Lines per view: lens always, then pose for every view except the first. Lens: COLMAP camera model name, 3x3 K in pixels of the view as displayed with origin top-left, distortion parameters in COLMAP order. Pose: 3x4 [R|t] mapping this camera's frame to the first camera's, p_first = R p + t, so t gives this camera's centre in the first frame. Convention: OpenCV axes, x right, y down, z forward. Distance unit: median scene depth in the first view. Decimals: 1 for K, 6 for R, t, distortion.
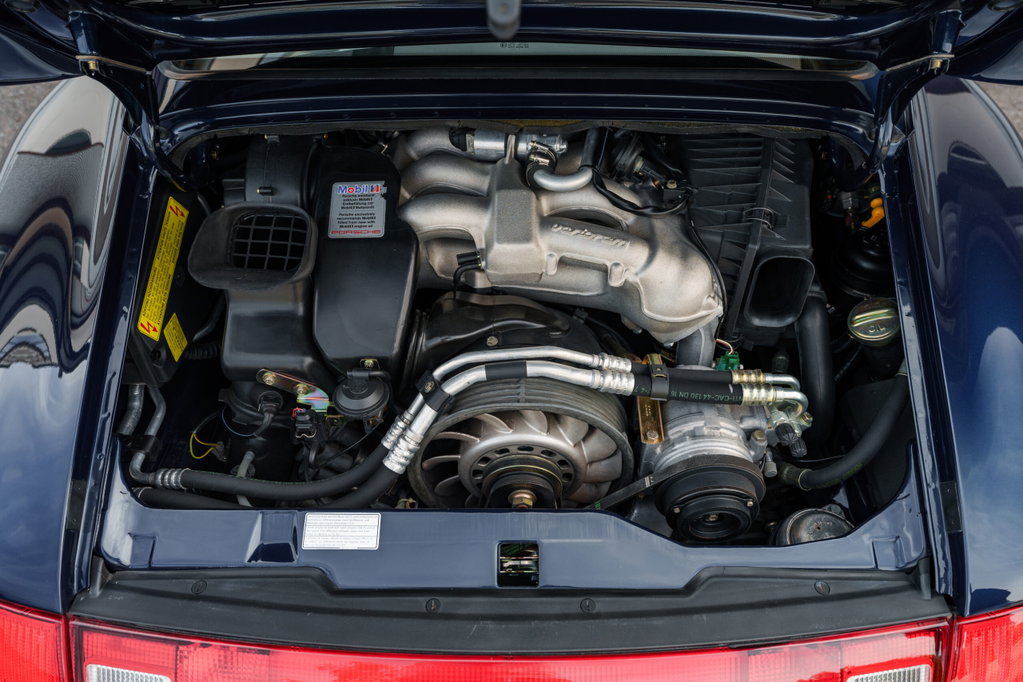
lens RADIAL K [[716.8, 0, 538.8], [0, 716.8, 338.9], [0, 0, 1]] dist [-0.014761, -0.001929]
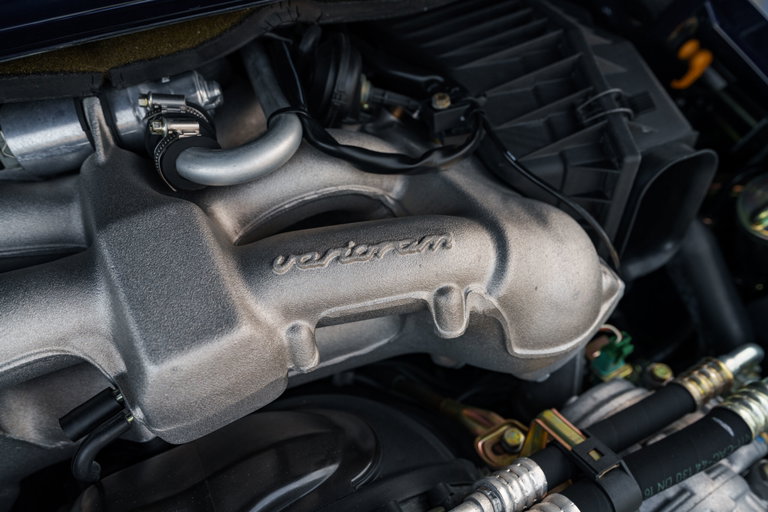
lens RADIAL K [[538.1, 0, 404.5], [0, 538.1, 254.5], [0, 0, 1]] dist [-0.014761, -0.001929]
pose [[0.866779, -0.370651, 0.333634, -0.015565], [0.380109, 0.924114, 0.039125, -0.138230], [-0.322818, 0.092904, 0.941890, 0.649502]]
